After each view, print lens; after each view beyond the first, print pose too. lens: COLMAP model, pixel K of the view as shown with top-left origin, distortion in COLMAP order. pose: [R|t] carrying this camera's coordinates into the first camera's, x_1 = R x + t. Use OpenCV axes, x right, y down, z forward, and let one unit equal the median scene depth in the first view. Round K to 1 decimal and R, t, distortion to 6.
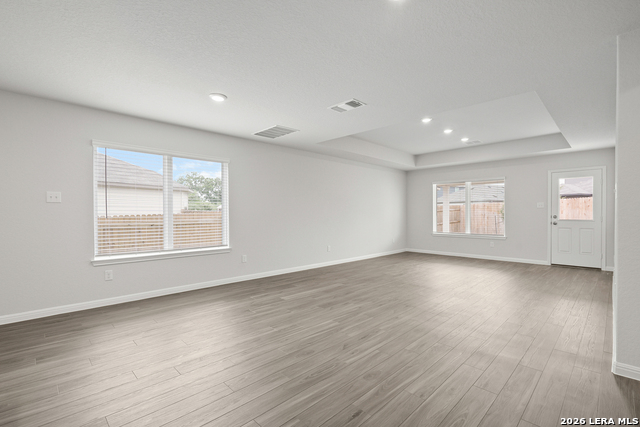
lens RADIAL K [[296.1, 0, 322.4], [0, 296.1, 214.2], [0, 0, 1]] dist [-0.038772, 0.010827]
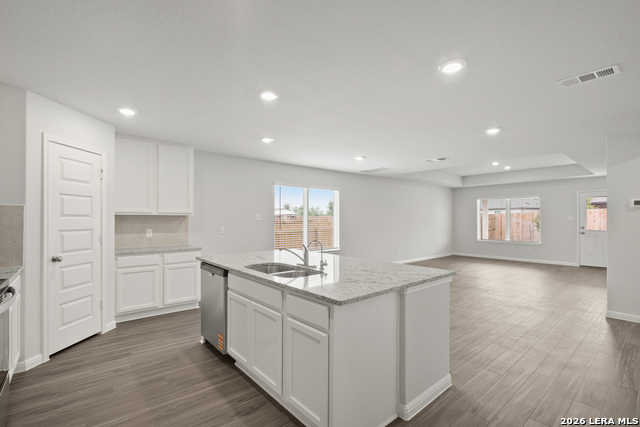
lens RADIAL K [[296.1, 0, 315.7], [0, 296.1, 215.4], [0, 0, 1]] dist [-0.038772, 0.010827]
pose [[0.995680, 0.000605, -0.092849, -0.246928], [-0.001772, 0.999920, -0.012495, -0.028597], [0.092834, 0.012605, 0.995602, -0.372273]]
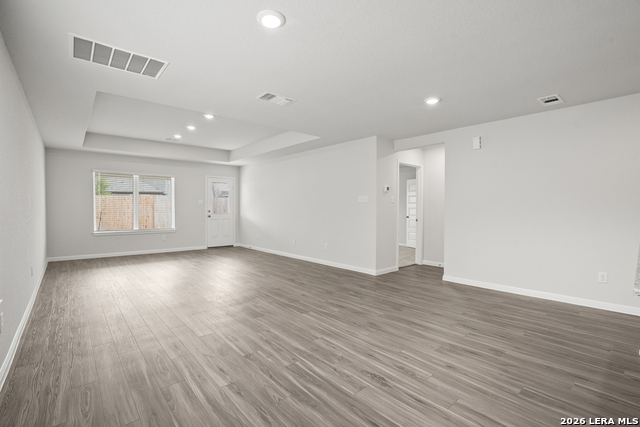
lens RADIAL K [[296.1, 0, 313.9], [0, 296.1, 214.5], [0, 0, 1]] dist [-0.038772, 0.010827]
pose [[0.077746, -0.017588, 0.996818, -0.533565], [-0.001181, 0.999842, 0.017734, -0.001419], [-0.996972, -0.002556, 0.077713, 0.480768]]
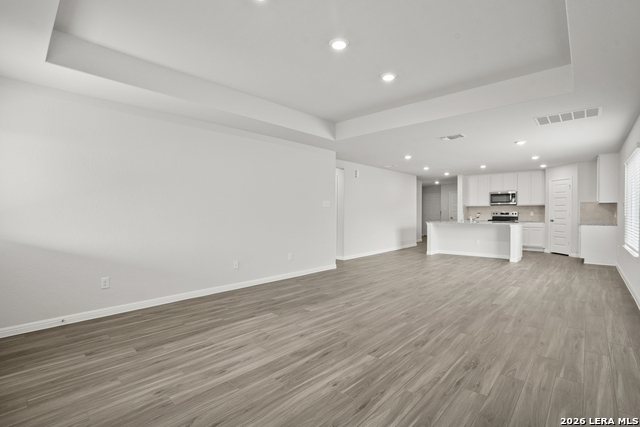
lens RADIAL K [[296.1, 0, 326.0], [0, 296.1, 216.1], [0, 0, 1]] dist [-0.038772, 0.010827]
pose [[-0.998999, 0.002675, -0.044658, 0.445331], [0.002057, 0.999902, 0.013876, -0.005165], [0.044691, 0.013770, -0.998906, 1.431209]]
